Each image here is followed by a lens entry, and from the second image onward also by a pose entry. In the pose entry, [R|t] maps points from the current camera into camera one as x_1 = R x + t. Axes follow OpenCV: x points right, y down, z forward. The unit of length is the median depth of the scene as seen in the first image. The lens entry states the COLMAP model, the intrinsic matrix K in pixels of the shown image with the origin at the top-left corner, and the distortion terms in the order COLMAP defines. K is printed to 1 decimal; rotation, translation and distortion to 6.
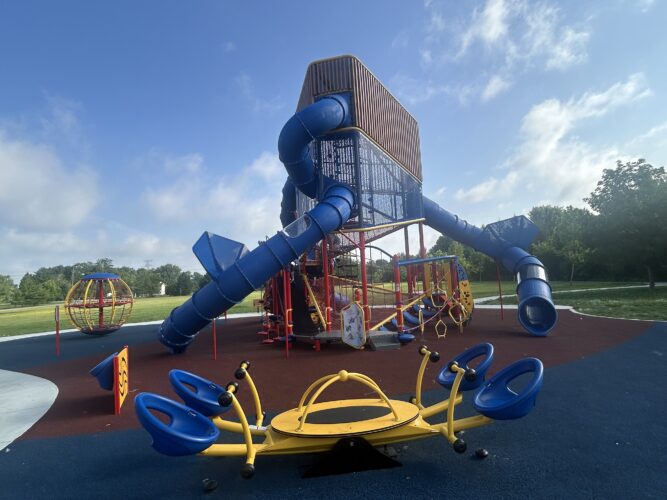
lens RADIAL K [[371.1, 0, 332.5], [0, 371.1, 252.4], [0, 0, 1]] dist [-0.012336, -0.000845]
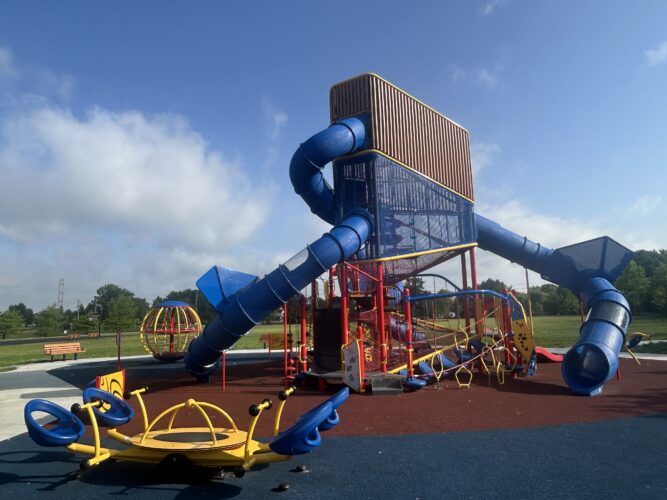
lens RADIAL K [[450.3, 0, 333.5], [0, 450.3, 247.5], [0, 0, 1]] dist [0.003795, 0.000172]
pose [[0.947109, -0.022938, -0.320091, 0.321874], [0.004332, 0.998265, -0.058719, -0.027671], [0.320882, 0.054226, 0.945566, -0.083584]]
